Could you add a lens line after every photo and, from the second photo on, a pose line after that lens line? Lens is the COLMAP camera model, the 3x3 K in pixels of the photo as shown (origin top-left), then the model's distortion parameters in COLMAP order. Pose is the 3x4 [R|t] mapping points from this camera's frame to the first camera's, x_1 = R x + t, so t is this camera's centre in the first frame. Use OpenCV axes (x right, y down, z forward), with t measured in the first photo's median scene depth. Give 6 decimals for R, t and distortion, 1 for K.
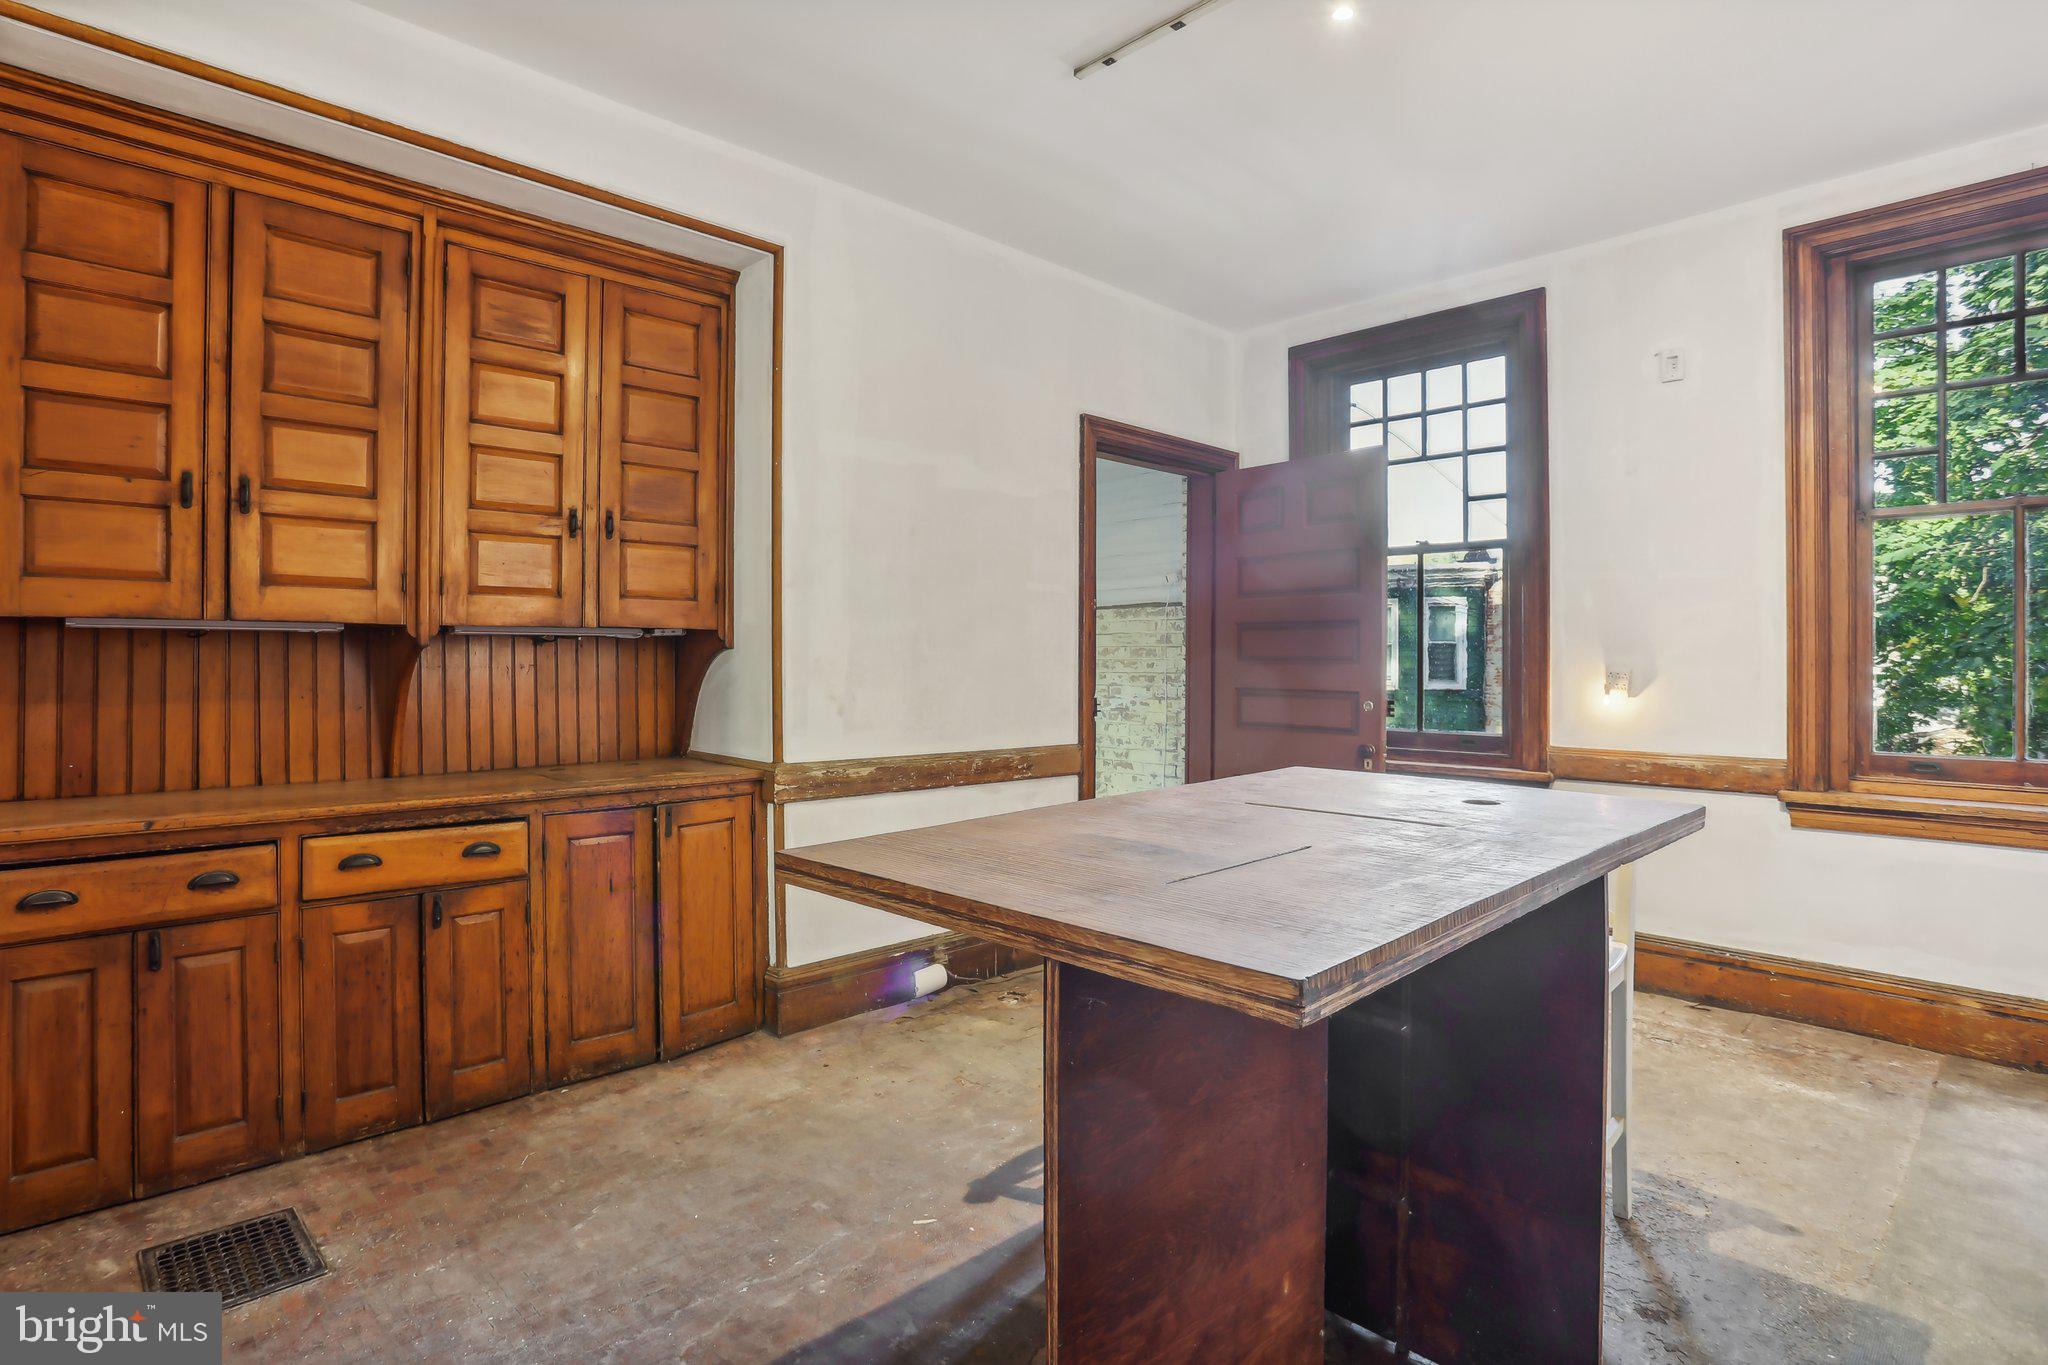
lens RADIAL K [[1052.4, 0, 1021.9], [0, 1052.4, 661.8], [0, 0, 1]] dist [-0.074690, 0.036627]
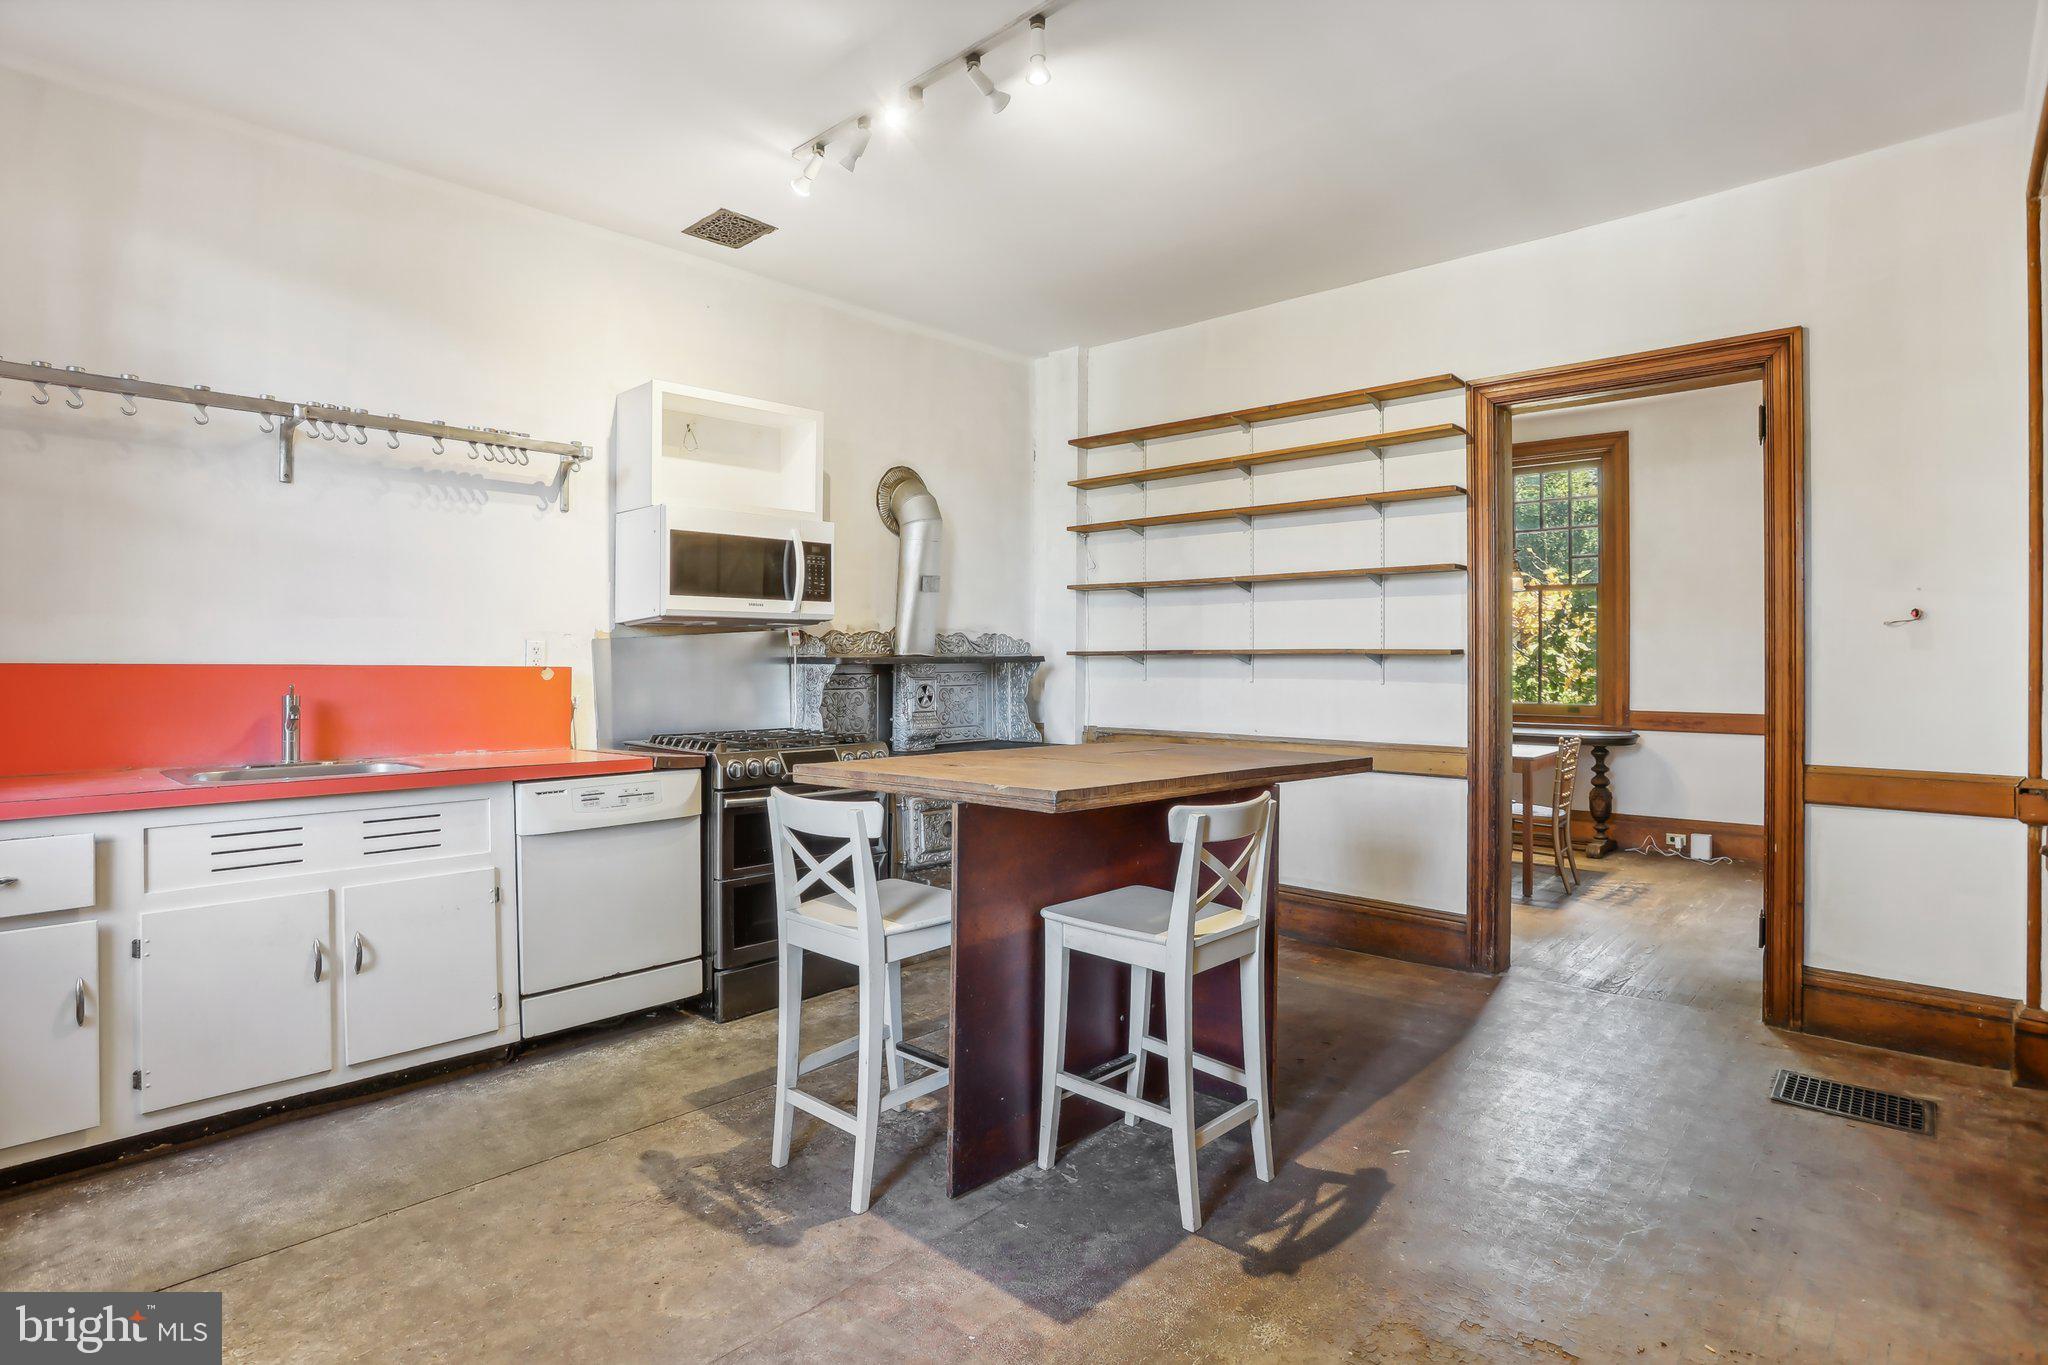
lens RADIAL K [[1026.8, 0, 1008.0], [0, 1026.8, 656.5], [0, 0, 1]] dist [-0.023277, 0.001495]
pose [[-0.999316, -0.005780, -0.036532, 0.276856], [-0.005608, 0.999973, -0.004810, -0.000950], [0.036559, -0.004602, -0.999321, 1.513669]]
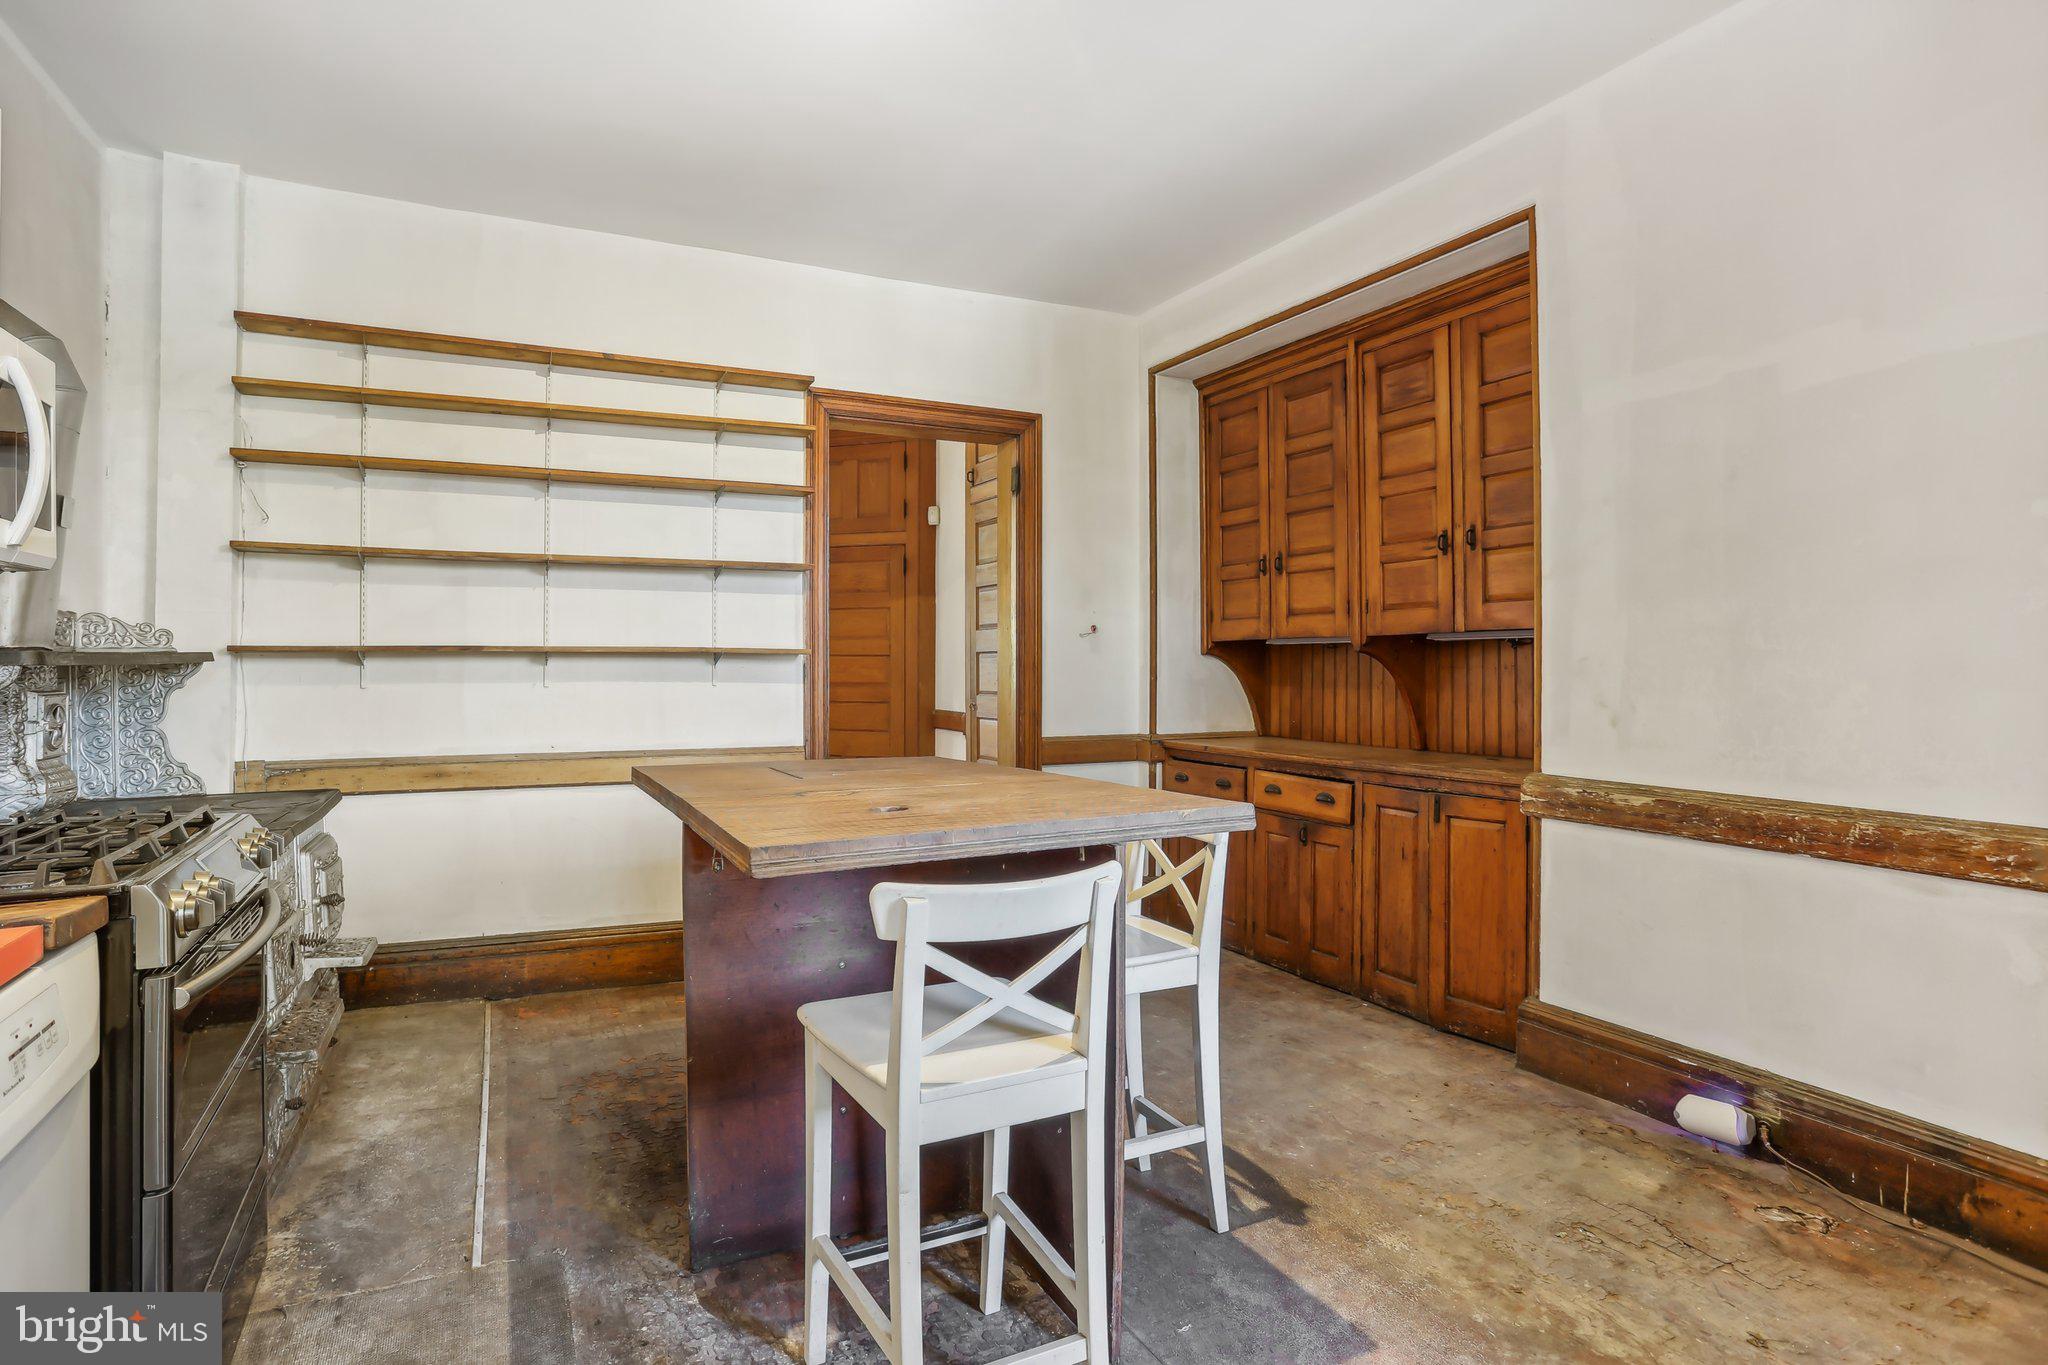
lens RADIAL K [[1049.5, 0, 944.3], [0, 1049.5, 663.2], [0, 0, 1]] dist [-0.069506, 0.032425]
pose [[-0.353715, -0.003187, -0.935348, 0.844347], [0.001489, 0.999991, -0.003970, 0.004783], [0.935352, -0.002797, -0.353707, 0.890641]]
